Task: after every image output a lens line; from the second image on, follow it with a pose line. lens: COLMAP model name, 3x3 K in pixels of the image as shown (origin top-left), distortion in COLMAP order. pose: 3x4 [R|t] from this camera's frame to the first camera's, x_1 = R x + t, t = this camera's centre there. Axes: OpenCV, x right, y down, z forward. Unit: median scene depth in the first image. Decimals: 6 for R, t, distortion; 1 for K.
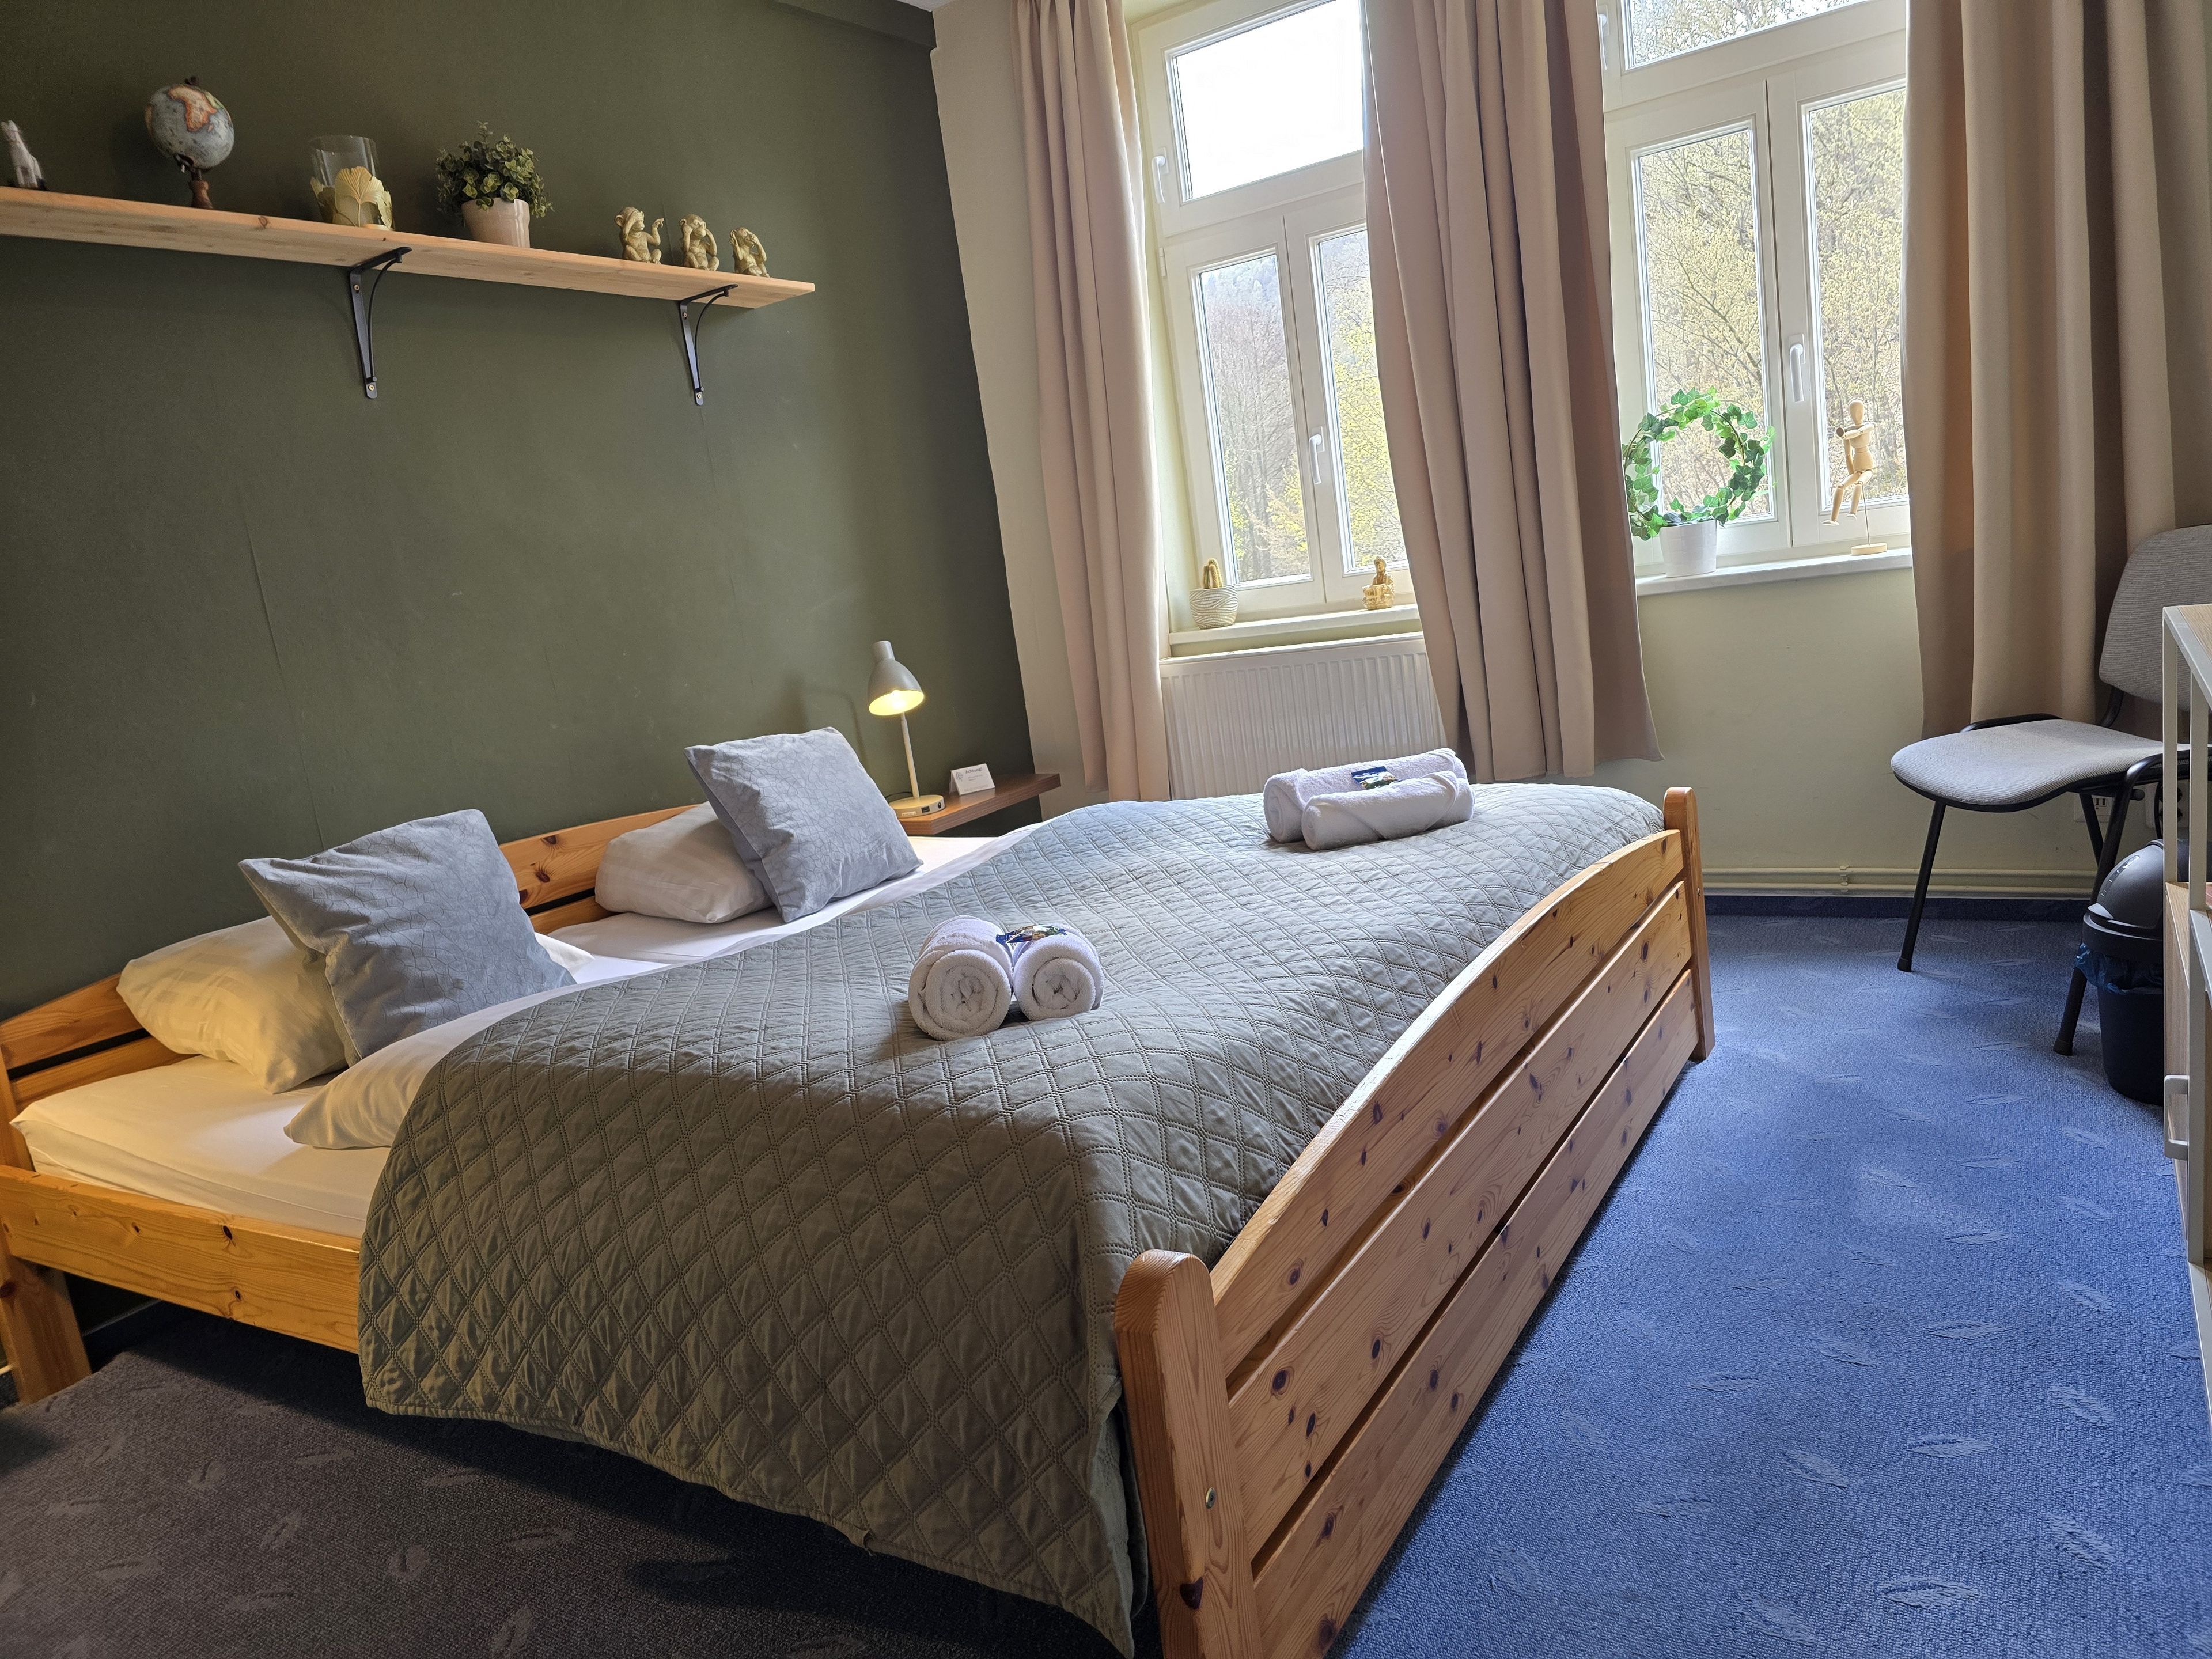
lens RADIAL K [[1488.4, 0, 1160.9], [0, 1488.4, 799.9], [0, 0, 1]] dist [0.073052, -0.066365]
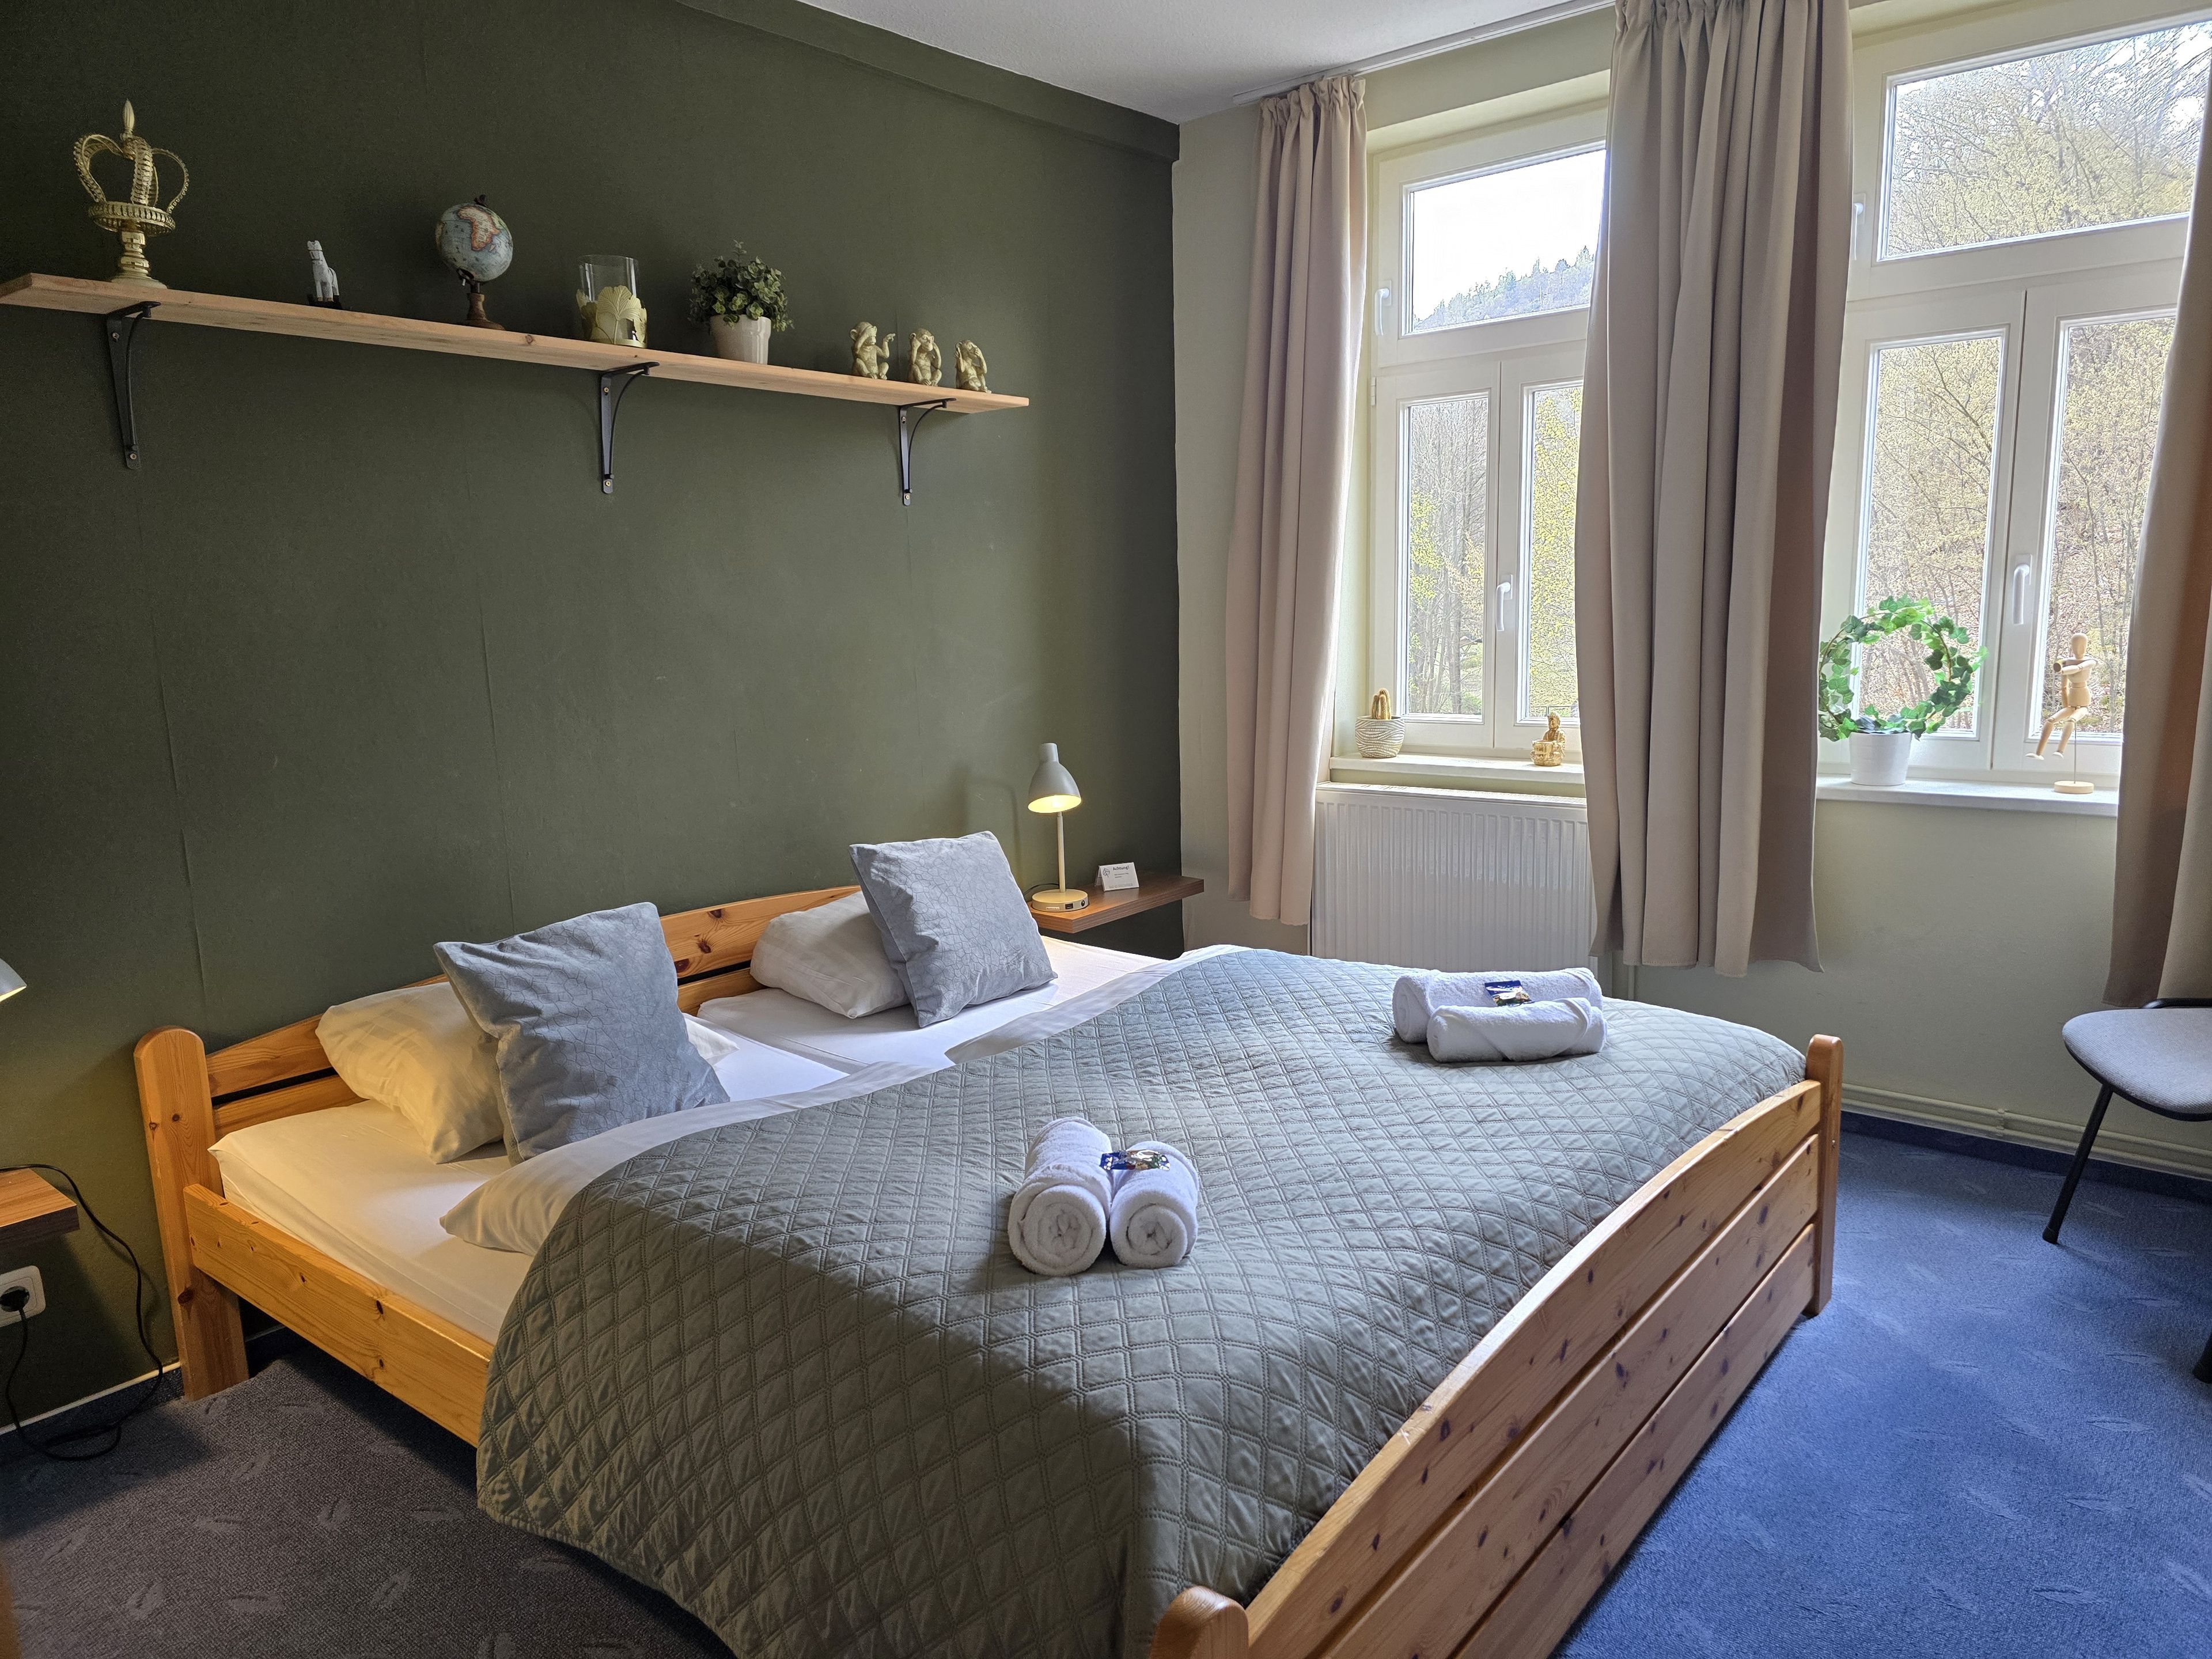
lens RADIAL K [[1488.4, 0, 1159.8], [0, 1488.4, 830.1], [0, 0, 1]] dist [0.073052, -0.066365]
pose [[0.986015, 0.129604, -0.104772, 0.005773], [-0.128634, 0.991563, 0.015986, -0.116997], [0.105960, -0.002286, 0.994368, -0.017876]]
